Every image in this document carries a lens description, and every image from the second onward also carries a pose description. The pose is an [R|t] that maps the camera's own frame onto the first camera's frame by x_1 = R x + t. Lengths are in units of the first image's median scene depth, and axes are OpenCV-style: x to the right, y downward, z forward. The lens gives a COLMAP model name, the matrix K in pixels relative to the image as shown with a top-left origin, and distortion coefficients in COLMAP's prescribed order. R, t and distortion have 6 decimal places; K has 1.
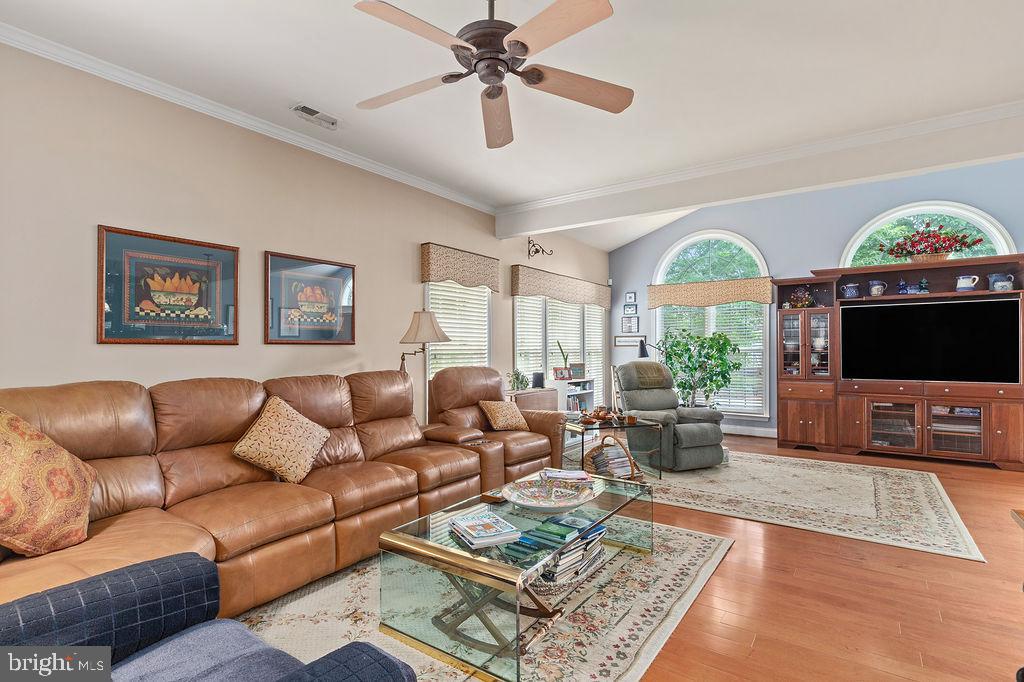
lens RADIAL K [[508.3, 0, 510.7], [0, 508.3, 346.8], [0, 0, 1]] dist [0.006079, 0.001236]
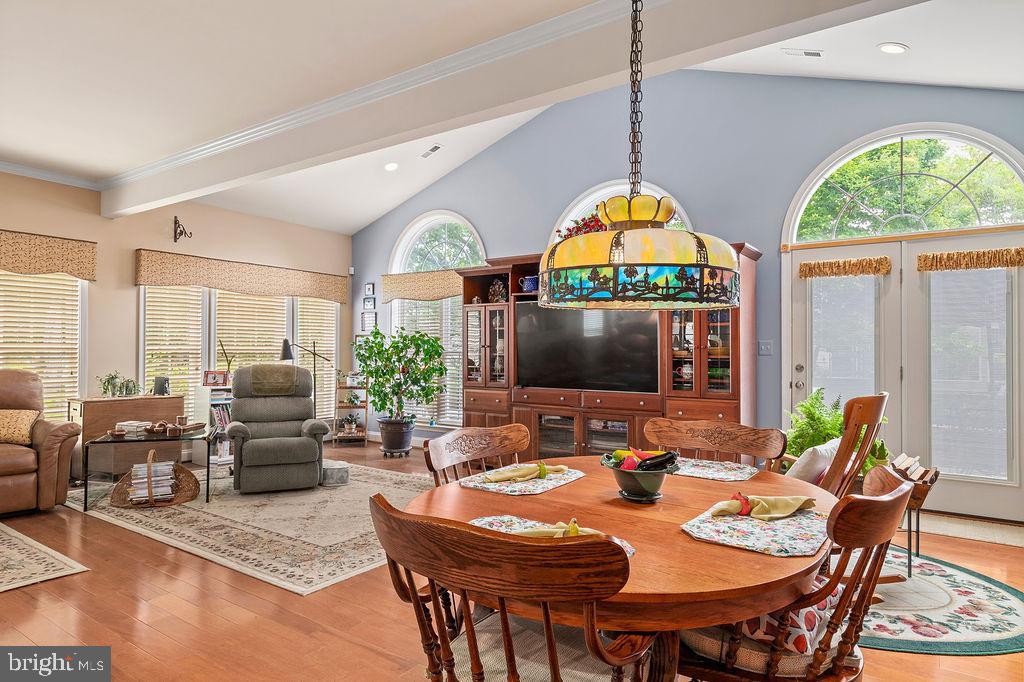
lens RADIAL K [[614.8, 0, 513.9], [0, 614.8, 344.0], [0, 0, 1]] dist [-0.001660, -0.000709]
pose [[0.999956, 0.008814, 0.003055, 0.638676], [-0.008788, 0.999925, -0.008535, 0.000144], [-0.003130, 0.008507, 0.999959, -0.024044]]
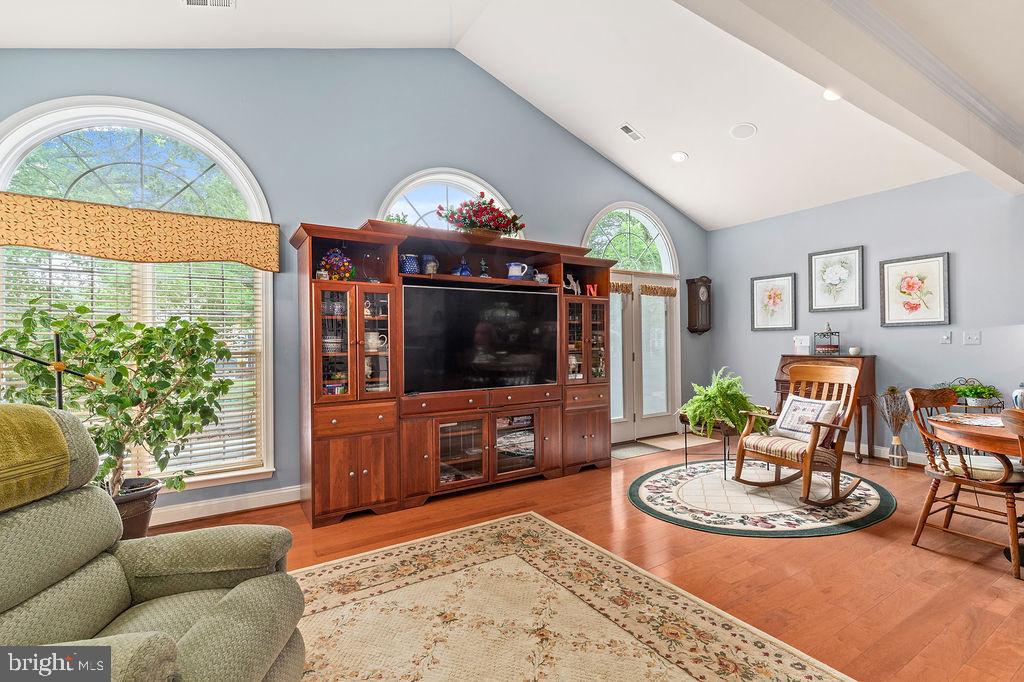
lens RADIAL K [[462.3, 0, 511.7], [0, 462.3, 340.1], [0, 0, 1]] dist [0.003395, 0.000171]
pose [[0.386303, 0.004667, 0.922360, 0.150830], [0.007248, 0.999941, -0.008095, -0.001585], [-0.922343, 0.009813, 0.386247, 0.638744]]
